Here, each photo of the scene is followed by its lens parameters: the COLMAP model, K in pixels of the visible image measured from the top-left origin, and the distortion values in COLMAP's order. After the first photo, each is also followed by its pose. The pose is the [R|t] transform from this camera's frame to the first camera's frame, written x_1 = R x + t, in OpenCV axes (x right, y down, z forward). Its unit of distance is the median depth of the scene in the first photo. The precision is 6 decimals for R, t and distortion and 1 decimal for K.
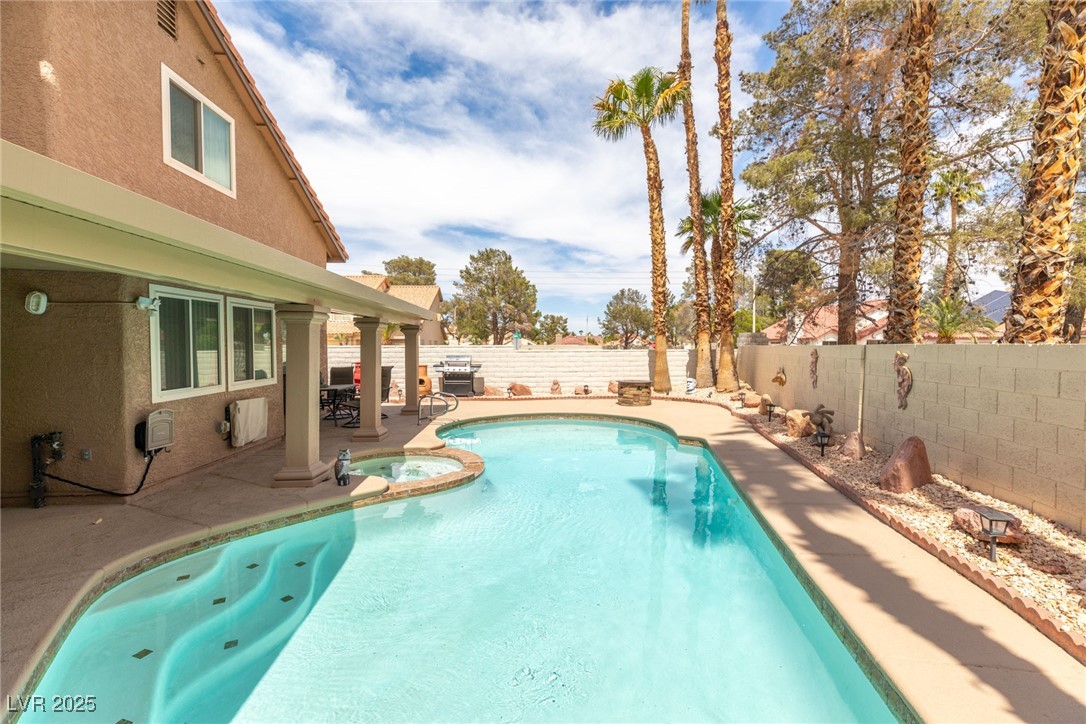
lens RADIAL K [[492.8, 0, 542.1], [0, 492.8, 356.6], [0, 0, 1]] dist [0.002466, 0.000050]
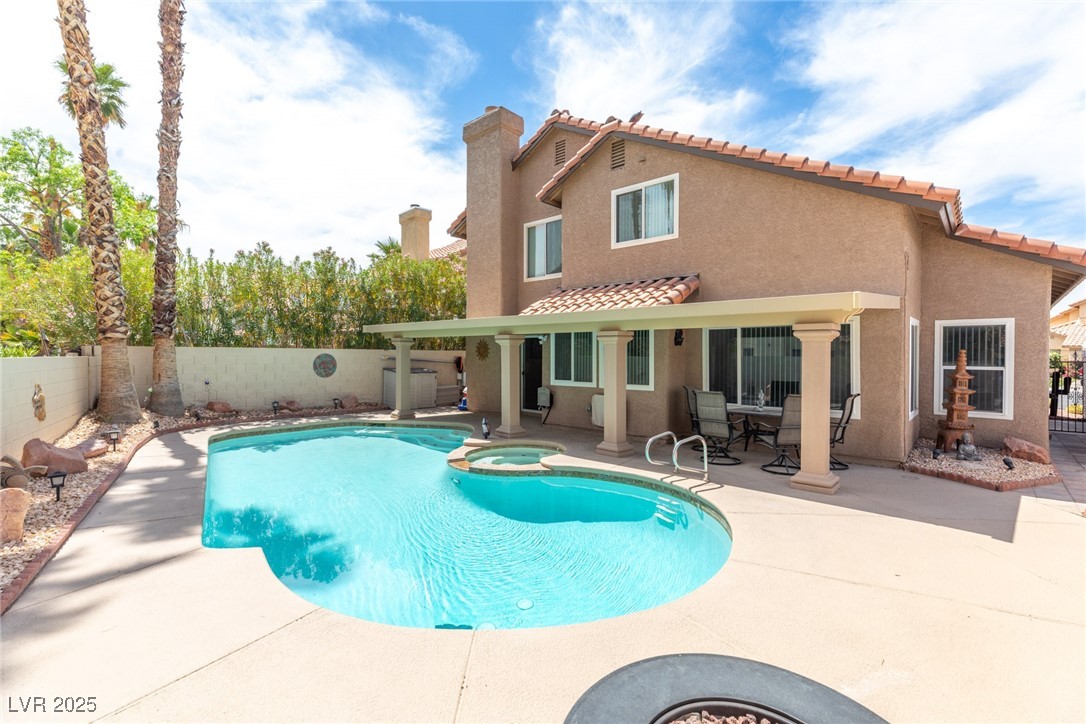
lens RADIAL K [[492.8, 0, 542.1], [0, 492.8, 356.6], [0, 0, 1]] dist [0.002466, 0.000050]
pose [[-0.701796, 0.000792, -0.712377, 0.600383], [-0.023378, 0.999435, 0.024142, -0.061001], [0.711994, 0.033597, -0.701382, 2.028684]]
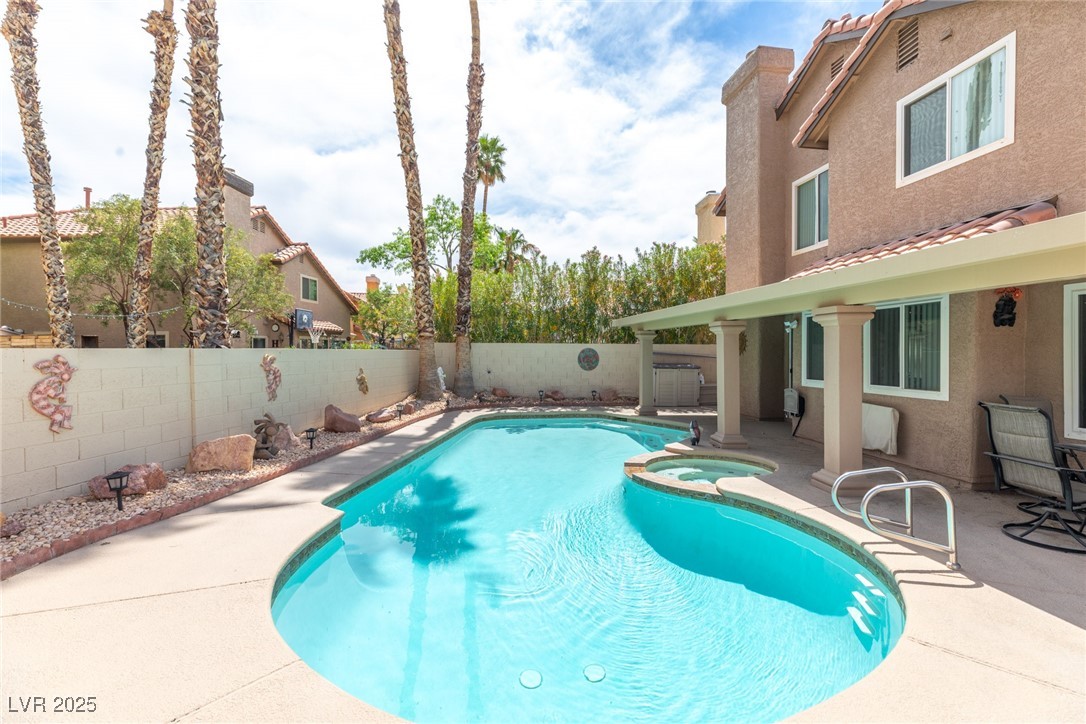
lens RADIAL K [[483.7, 0, 555.6], [0, 483.7, 356.3], [0, 0, 1]] dist [0.002471, -0.000388]
pose [[-0.995863, -0.000234, -0.090870, 0.118790], [-0.003491, 0.999357, 0.035683, -0.042888], [0.090804, 0.035852, -0.995223, 2.058435]]
